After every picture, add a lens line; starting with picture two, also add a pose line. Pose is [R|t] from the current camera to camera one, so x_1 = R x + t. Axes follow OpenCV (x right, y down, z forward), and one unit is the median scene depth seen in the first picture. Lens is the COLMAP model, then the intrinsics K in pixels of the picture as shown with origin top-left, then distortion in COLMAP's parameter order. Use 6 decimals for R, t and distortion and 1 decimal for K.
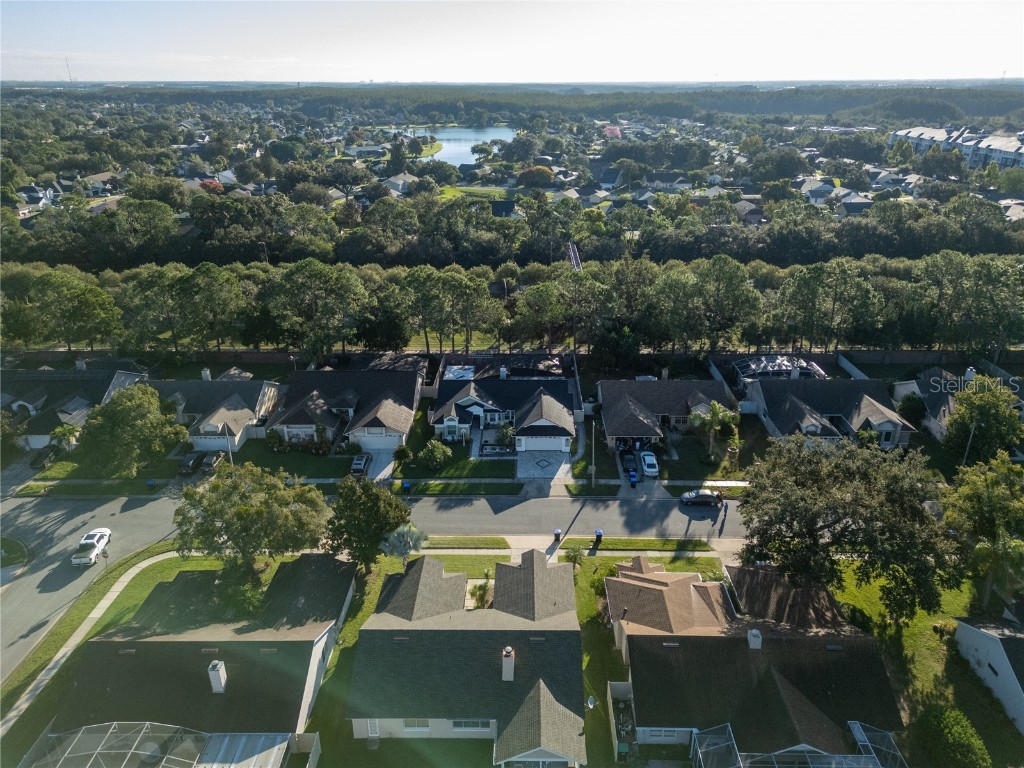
lens RADIAL K [[718.5, 0, 517.3], [0, 718.5, 377.9], [0, 0, 1]] dist [0.082357, -0.081326]
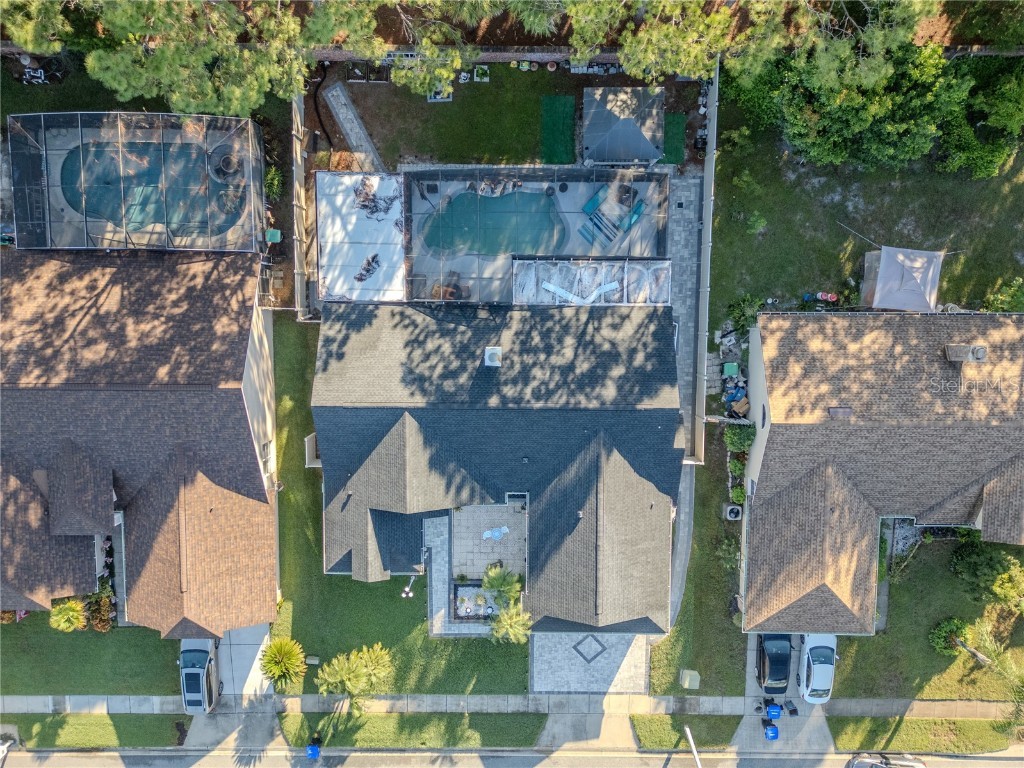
lens RADIAL K [[718.5, 0, 517.3], [0, 718.5, 377.9], [0, 0, 1]] dist [0.082357, -0.081326]
pose [[0.999981, -0.005599, 0.002669, -0.010475], [-0.000950, 0.286922, 0.957953, -0.366964], [-0.006129, -0.957938, 0.286911, 0.989367]]
